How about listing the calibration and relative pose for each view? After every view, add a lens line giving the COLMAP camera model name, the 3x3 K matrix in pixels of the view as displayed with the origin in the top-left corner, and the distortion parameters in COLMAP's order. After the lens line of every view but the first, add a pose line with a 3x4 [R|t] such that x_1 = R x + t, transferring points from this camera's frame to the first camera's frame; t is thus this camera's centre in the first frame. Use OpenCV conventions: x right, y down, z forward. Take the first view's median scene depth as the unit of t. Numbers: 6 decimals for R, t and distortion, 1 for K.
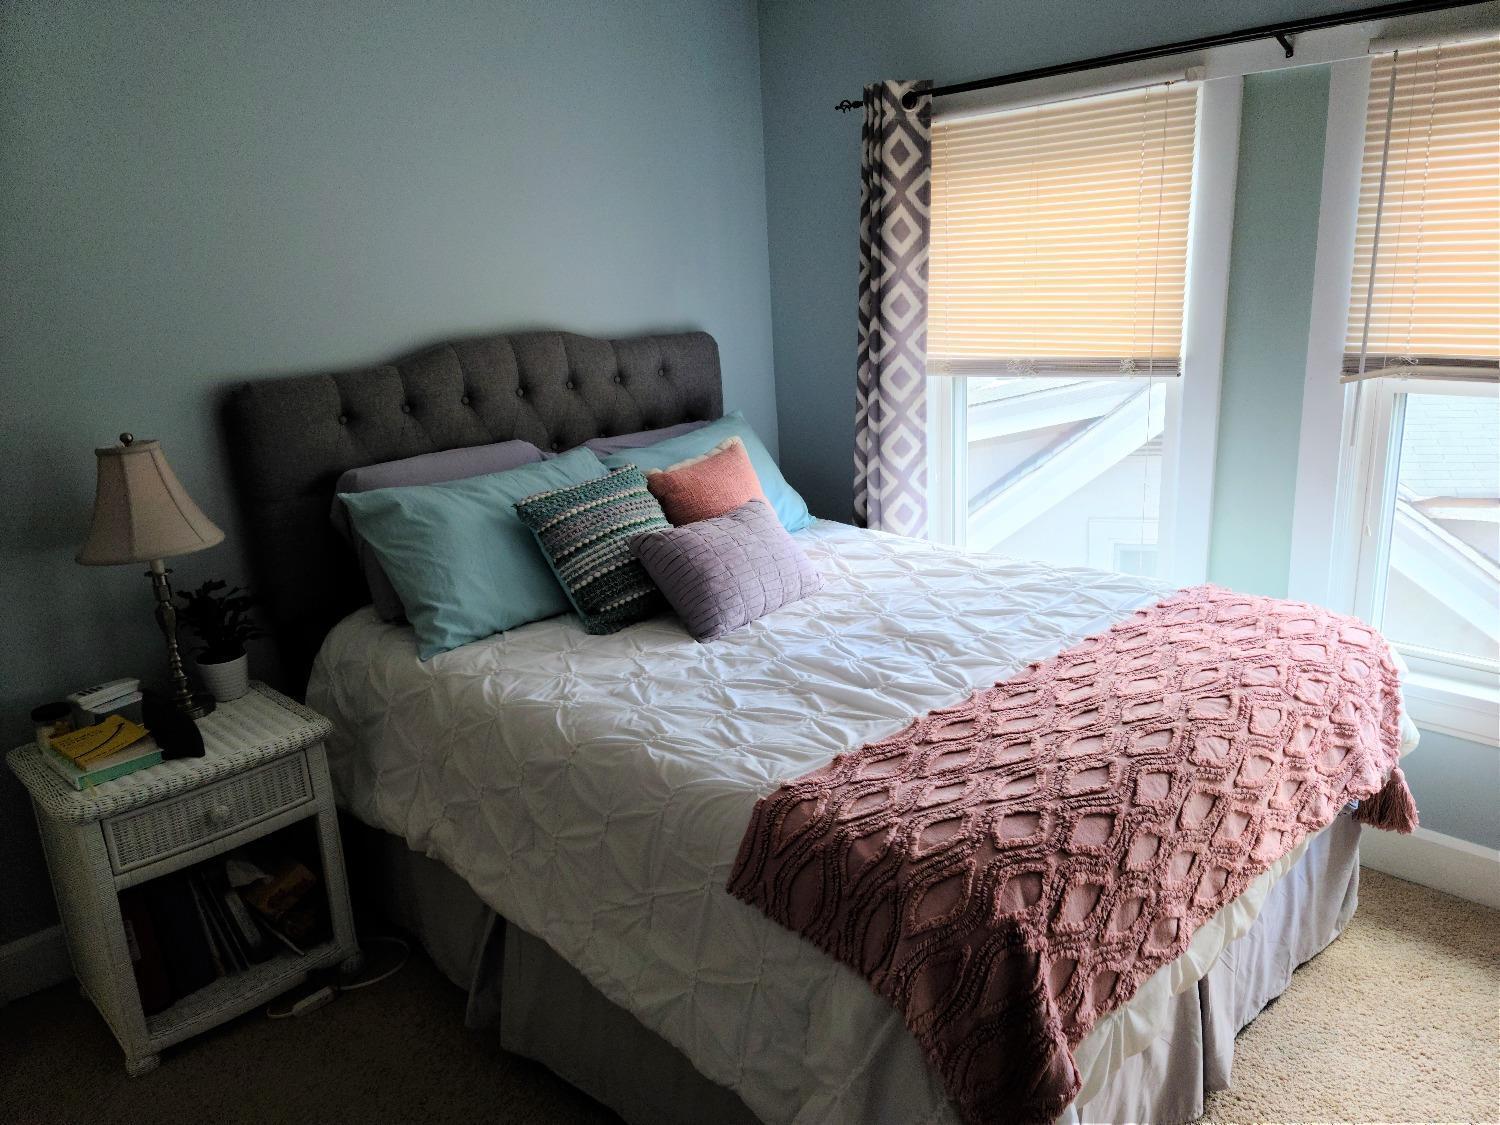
lens RADIAL K [[1097.9, 0, 742.4], [0, 1097.9, 557.3], [0, 0, 1]] dist [0.012057, -0.007267]
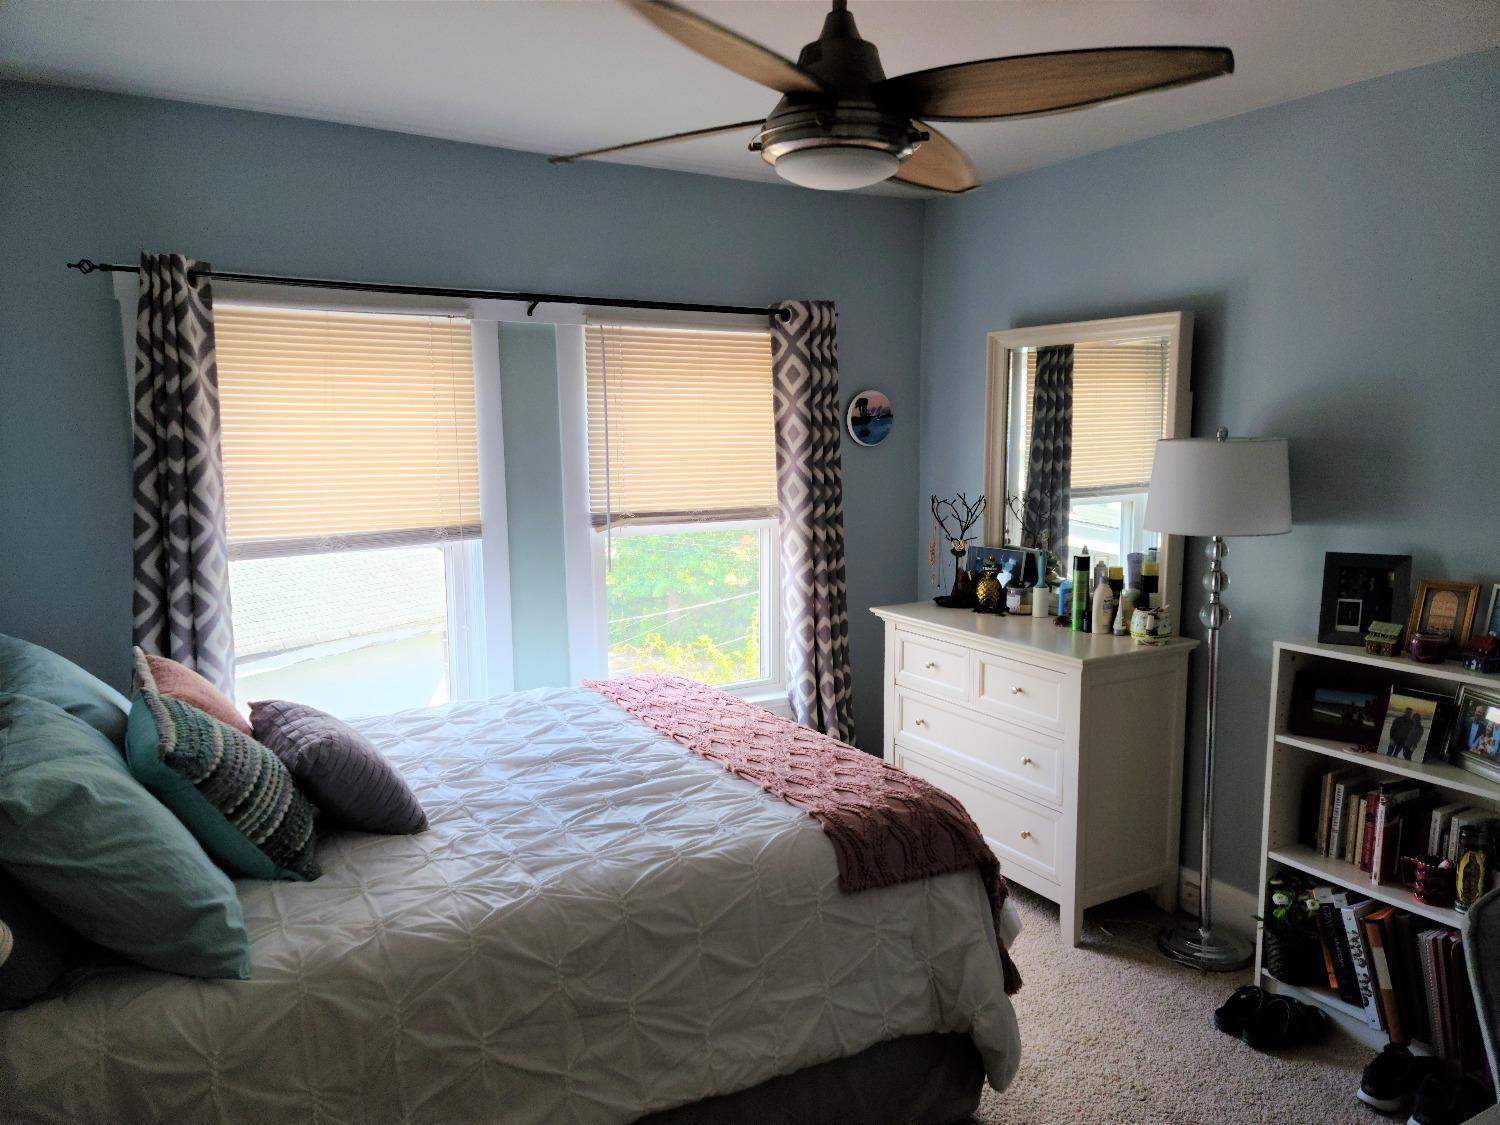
lens RADIAL K [[1097.9, 0, 745.4], [0, 1097.9, 572.9], [0, 0, 1]] dist [0.012057, -0.007267]
pose [[0.188274, -0.074214, 0.979309, -0.879159], [0.249227, 0.968111, 0.025451, -0.090541], [-0.949968, 0.239278, 0.200766, 0.512142]]
